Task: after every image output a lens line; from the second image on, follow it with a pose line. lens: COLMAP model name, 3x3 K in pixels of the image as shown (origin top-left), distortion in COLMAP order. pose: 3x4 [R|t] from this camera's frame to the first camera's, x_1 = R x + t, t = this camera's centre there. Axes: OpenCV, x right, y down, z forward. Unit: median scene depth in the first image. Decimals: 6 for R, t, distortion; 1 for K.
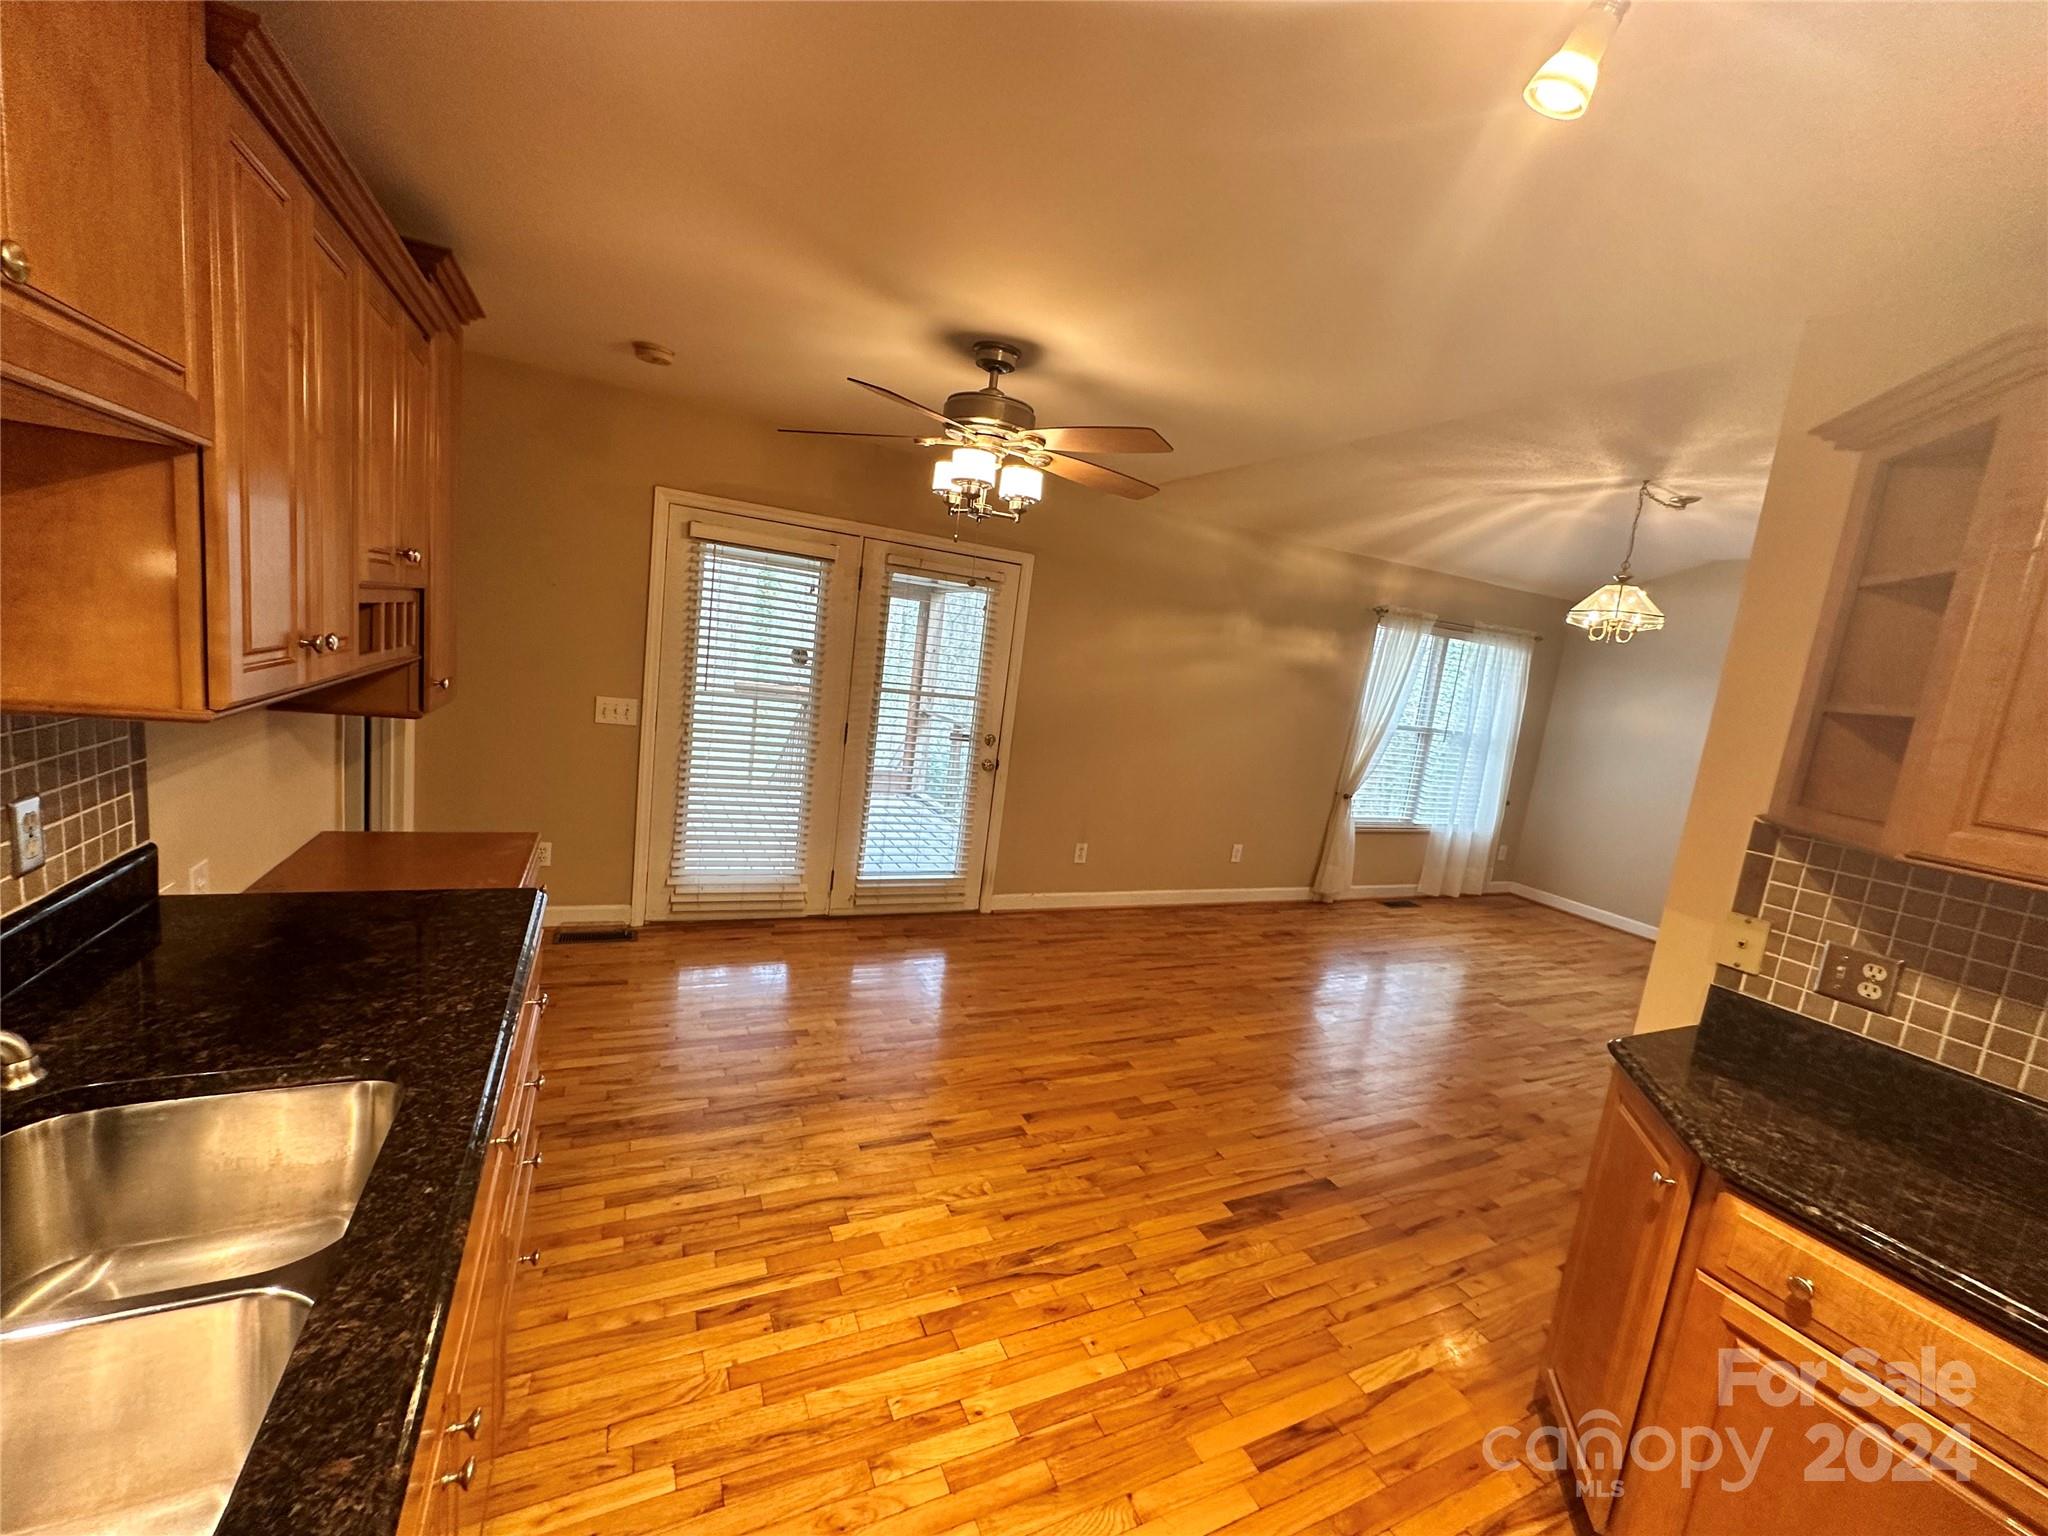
lens RADIAL K [[819.3, 0, 1030.1], [0, 819.3, 771.4], [0, 0, 1]] dist [-0.000347, 0.000750]
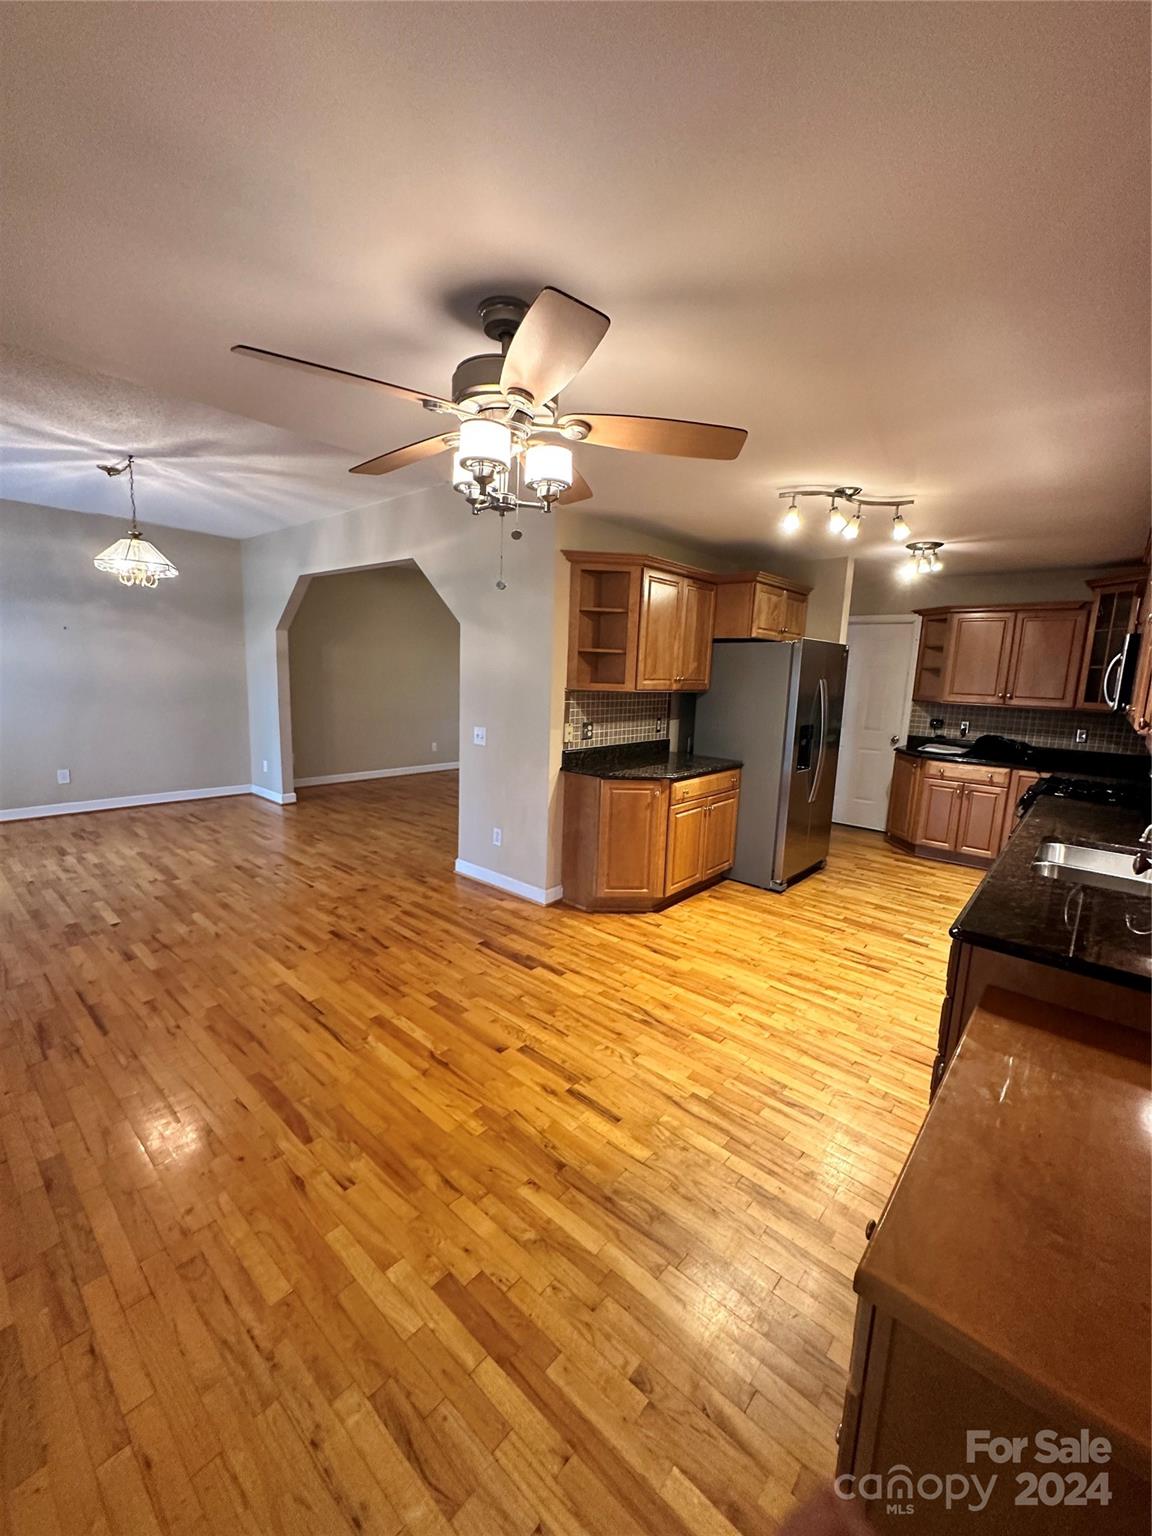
lens RADIAL K [[614.5, 0, 572.5], [0, 614.5, 768.2], [0, 0, 1]] dist [-0.000347, 0.000750]
pose [[-0.376627, -0.278688, 0.883451, -0.920067], [0.054882, 0.945287, 0.321591, -0.311814], [-0.924738, 0.169605, -0.340725, 1.471905]]
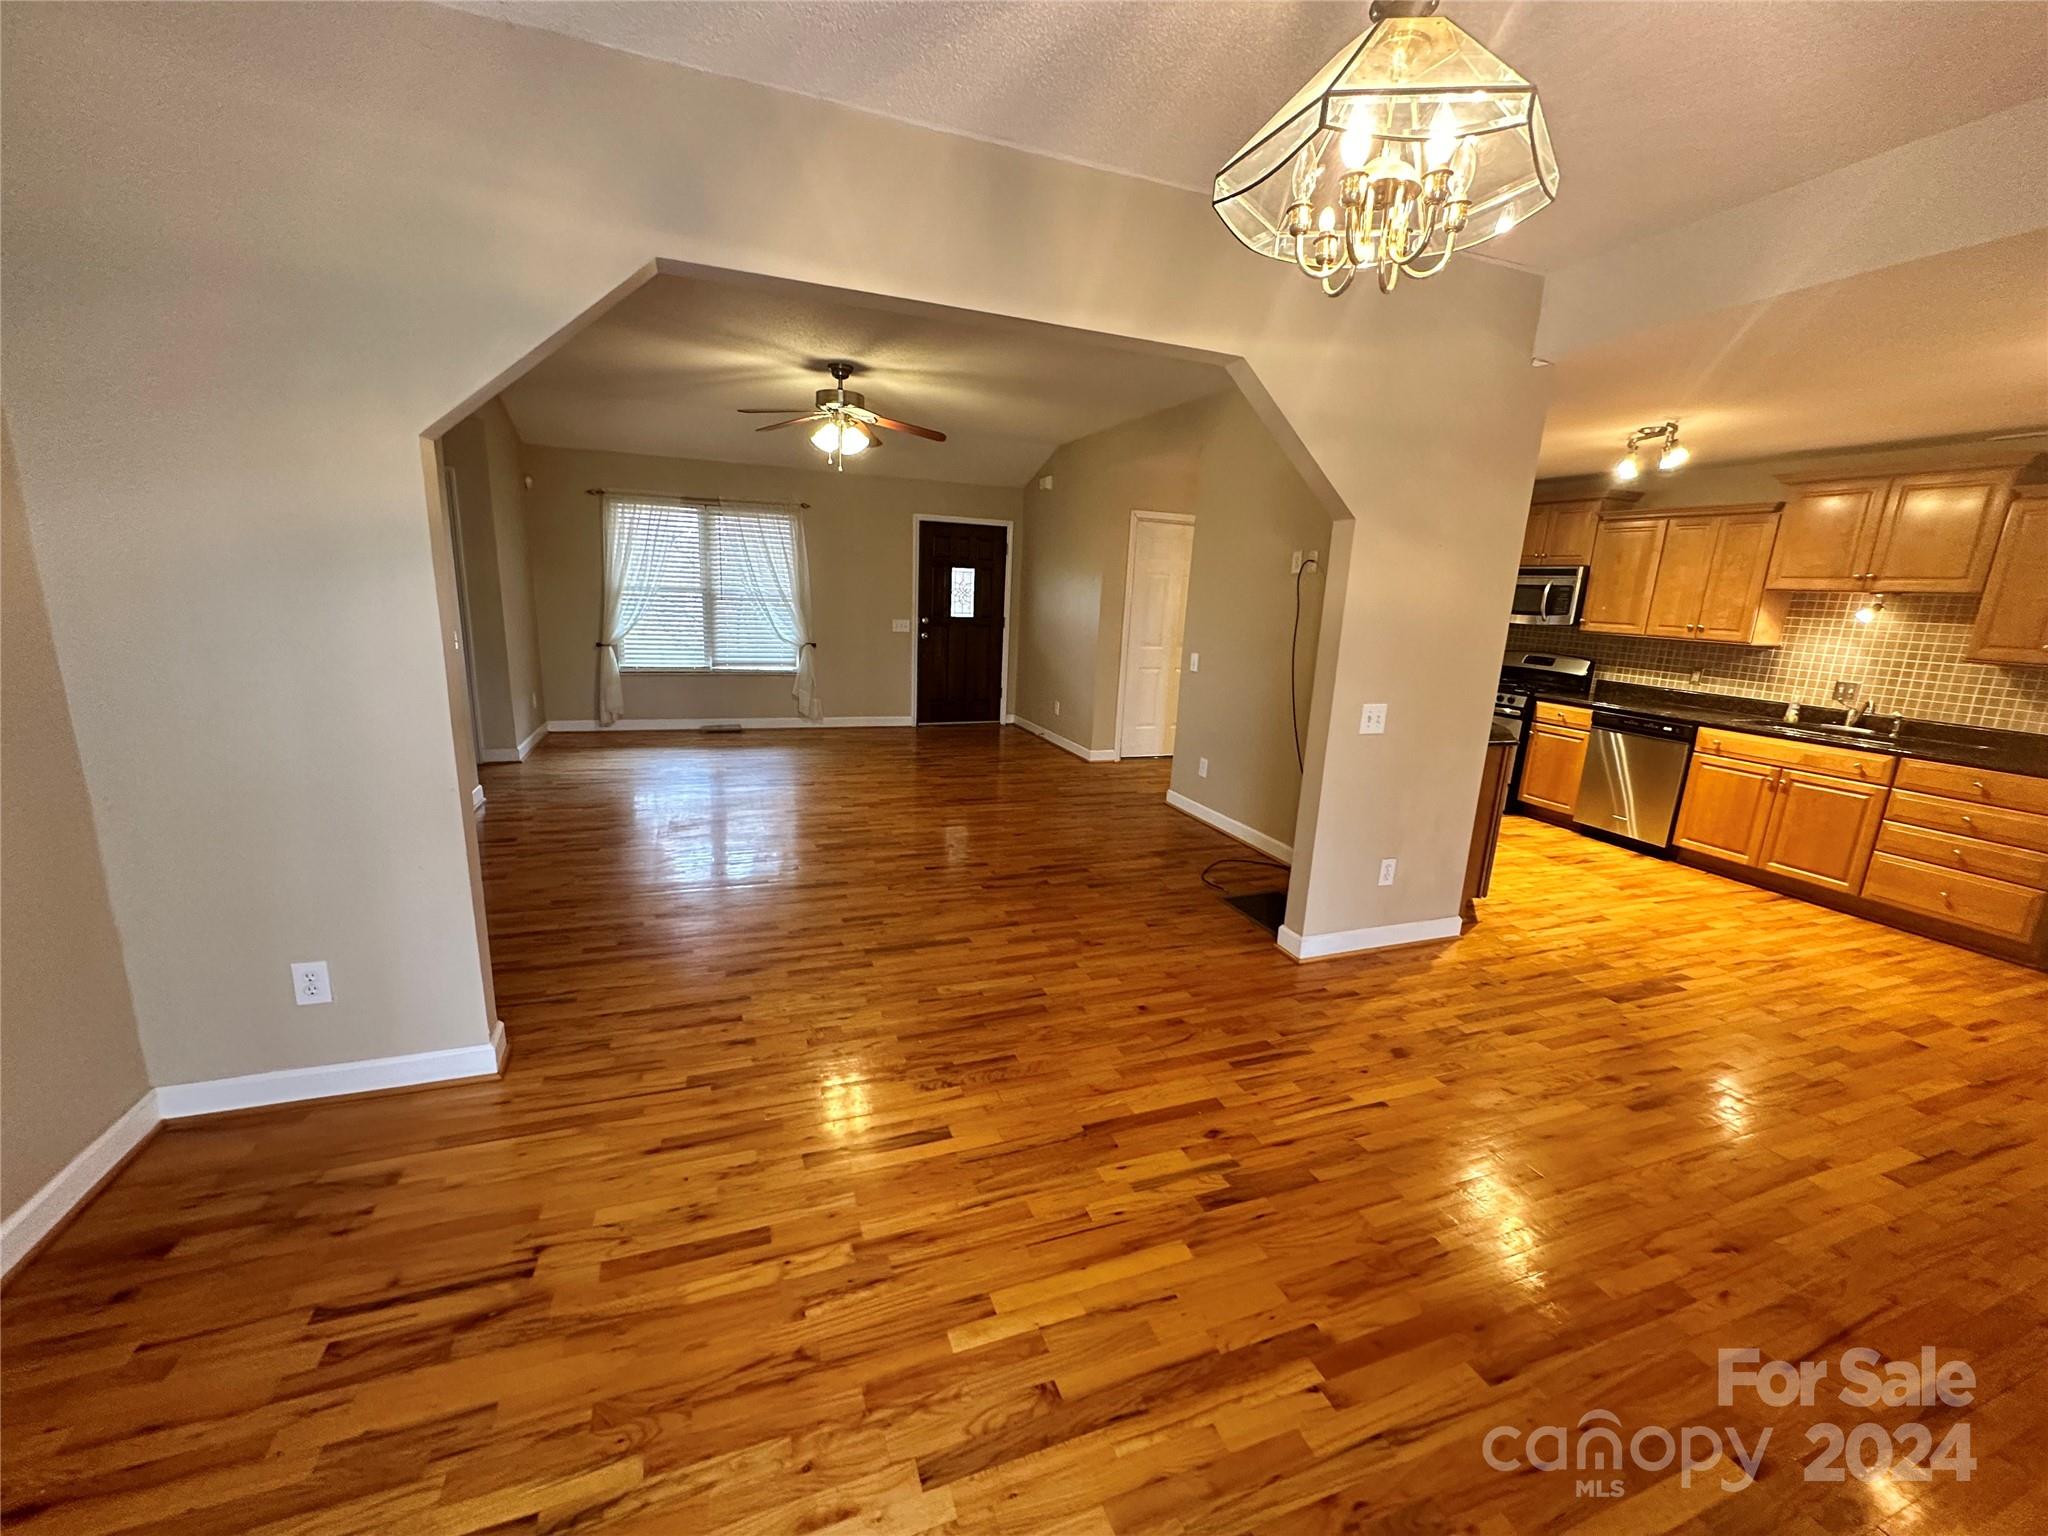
lens RADIAL K [[819.3, 0, 1026.5], [0, 819.3, 769.4], [0, 0, 1]] dist [-0.000347, 0.000750]
pose [[-0.981766, -0.182896, 0.051804, 1.517480], [-0.151165, 0.916407, 0.370603, -0.177178], [-0.115255, 0.356015, -0.927345, 2.606691]]
